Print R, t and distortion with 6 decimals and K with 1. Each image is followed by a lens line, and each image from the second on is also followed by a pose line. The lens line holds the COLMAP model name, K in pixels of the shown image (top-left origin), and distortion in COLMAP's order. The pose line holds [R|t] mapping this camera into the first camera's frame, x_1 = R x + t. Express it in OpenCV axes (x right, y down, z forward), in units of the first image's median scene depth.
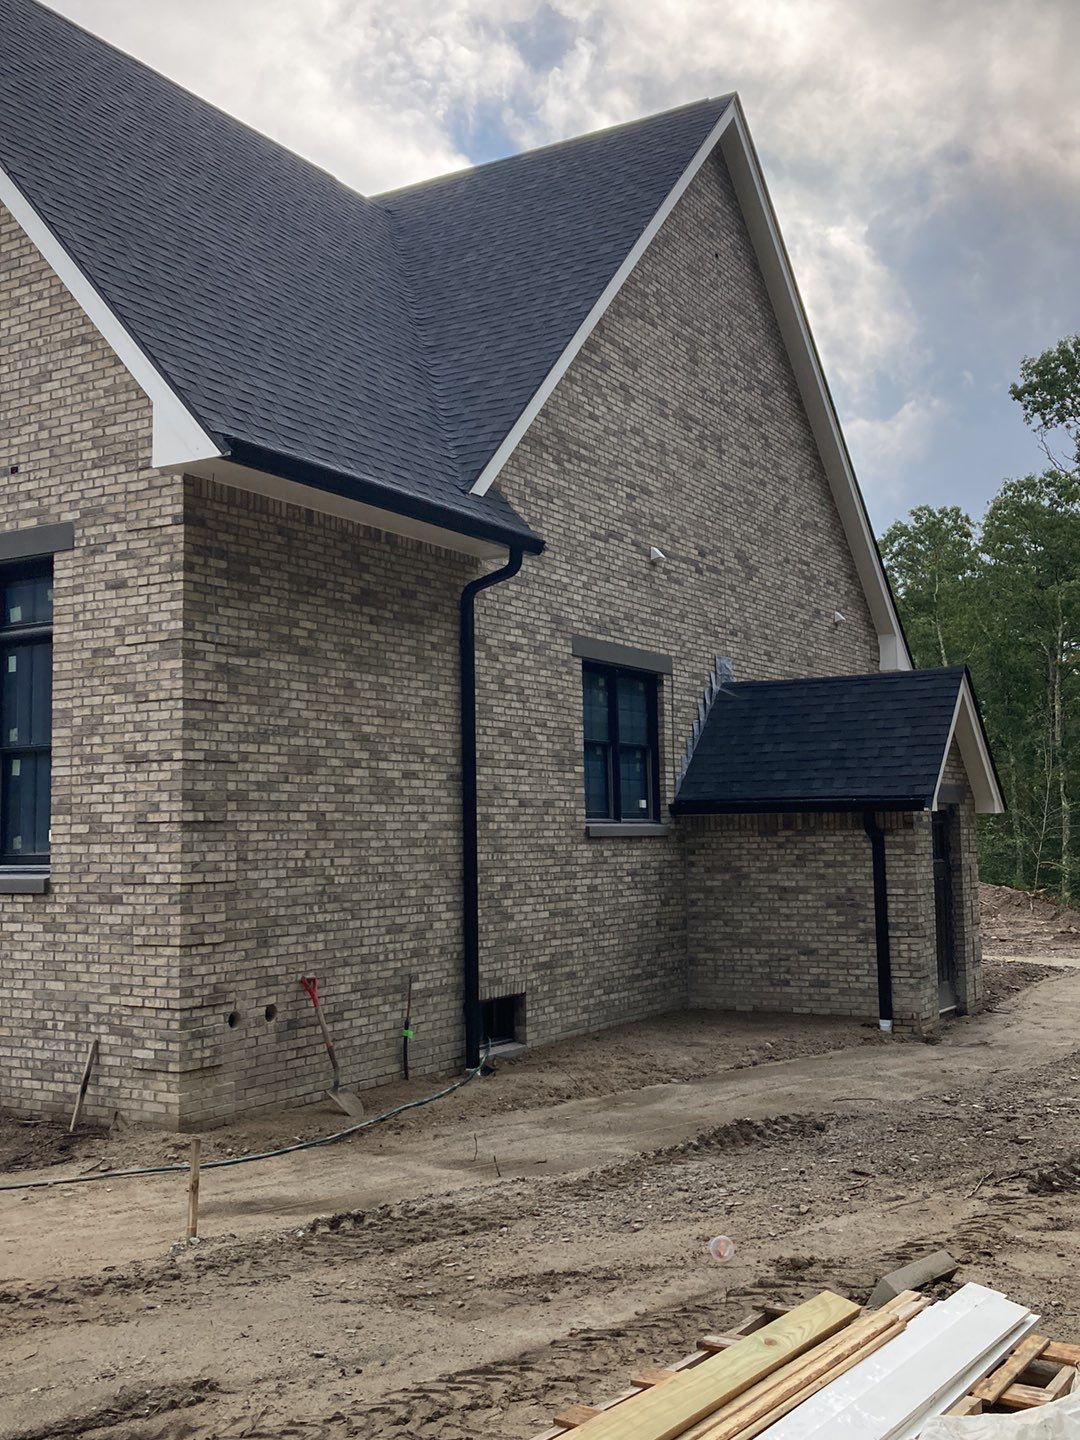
lens RADIAL K [[1452.9, 0, 540.0], [0, 1452.9, 720.0], [0, 0, 1]] dist [0.143810, -0.377508]
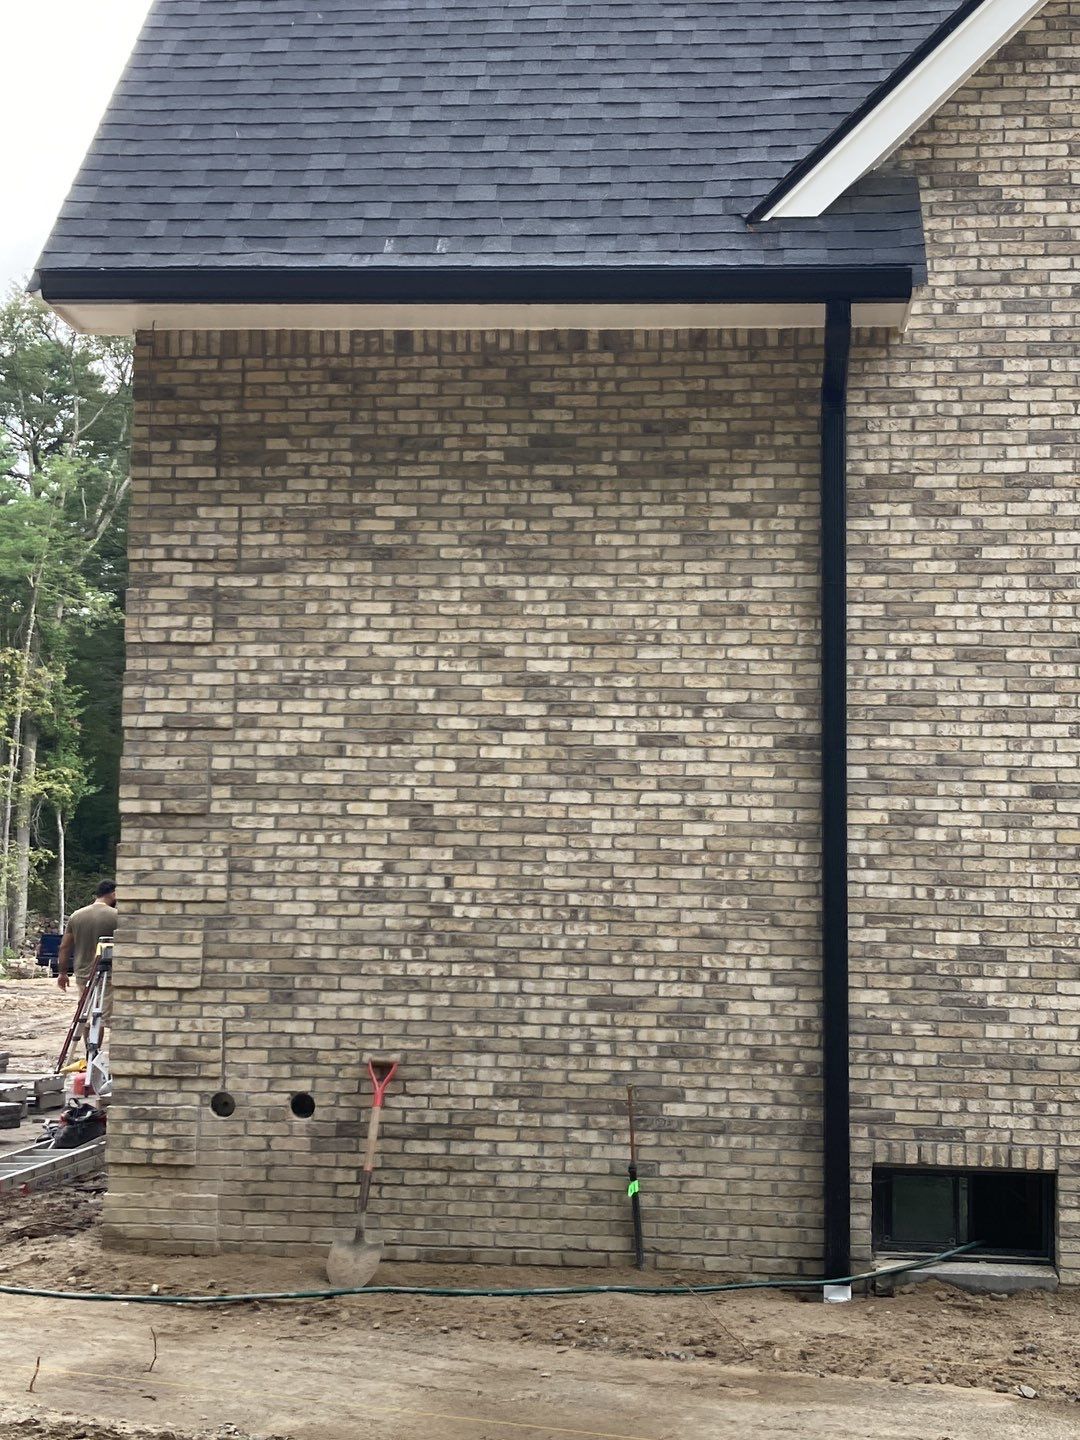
lens RADIAL K [[1452.9, 0, 540.0], [0, 1452.9, 720.0], [0, 0, 1]] dist [0.143810, -0.377508]
pose [[0.469062, -0.035210, -0.882463, 0.435043], [0.049076, 0.998700, -0.013762, 0.038604], [0.881801, -0.036853, 0.470180, 0.749208]]
